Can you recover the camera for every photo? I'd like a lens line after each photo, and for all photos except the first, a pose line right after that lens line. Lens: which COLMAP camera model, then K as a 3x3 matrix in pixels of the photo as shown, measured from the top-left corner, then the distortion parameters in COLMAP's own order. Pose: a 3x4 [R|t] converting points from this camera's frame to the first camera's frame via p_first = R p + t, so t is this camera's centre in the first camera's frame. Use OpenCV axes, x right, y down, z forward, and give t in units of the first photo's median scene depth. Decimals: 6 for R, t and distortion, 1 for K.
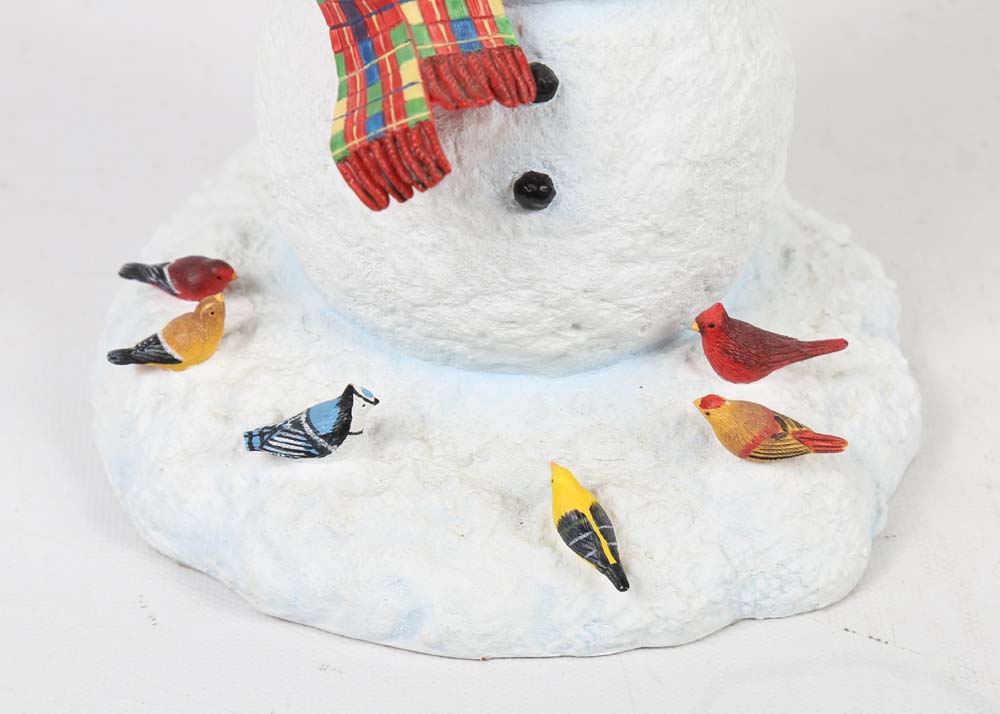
lens RADIAL K [[3254.7, 0, 500.3], [0, 3254.7, 325.6], [0, 0, 1]] dist [0.171149, 0.622983]
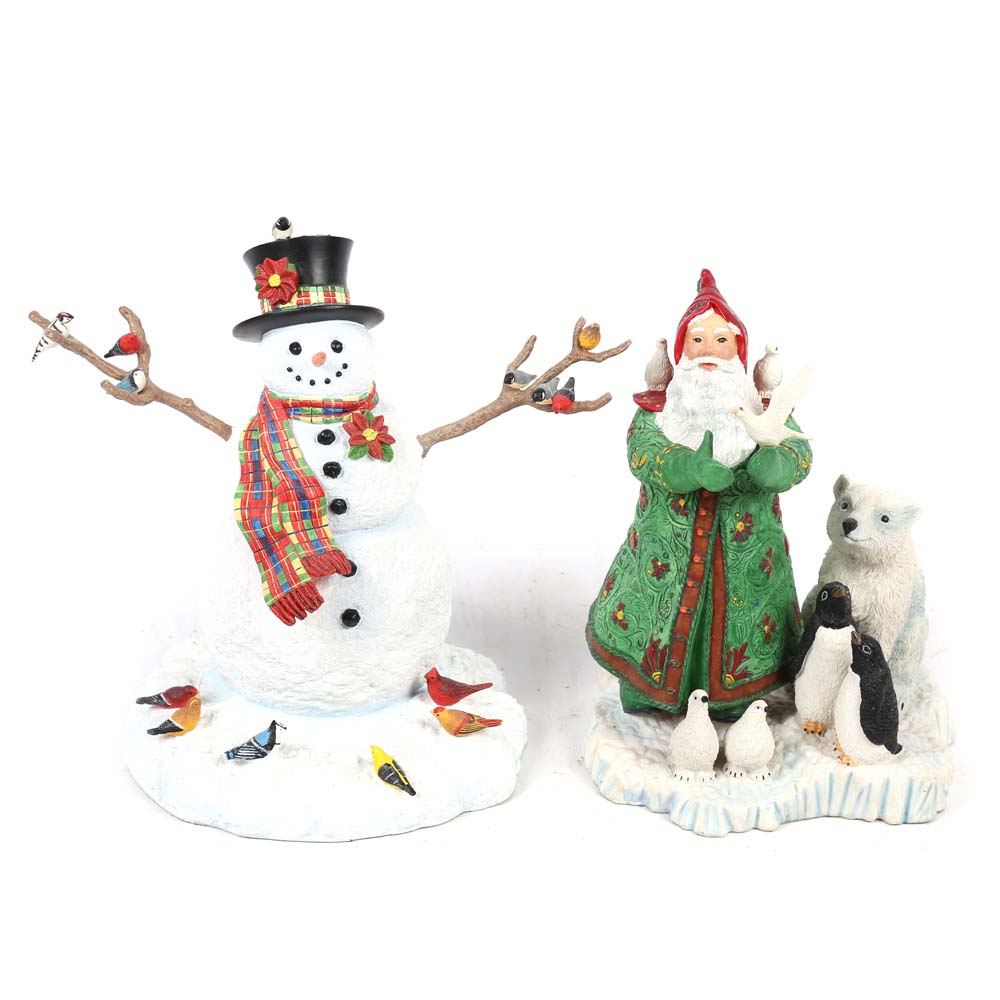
lens RADIAL K [[3042.8, 0, 527.6], [0, 3042.8, 501.6], [0, 0, 1]] dist [0.312307, 0.221592]
pose [[0.971518, -0.101365, 0.214193, -0.299168], [0.144287, 0.970057, -0.195374, 0.294779], [-0.187976, 0.220715, 0.957053, -0.987220]]
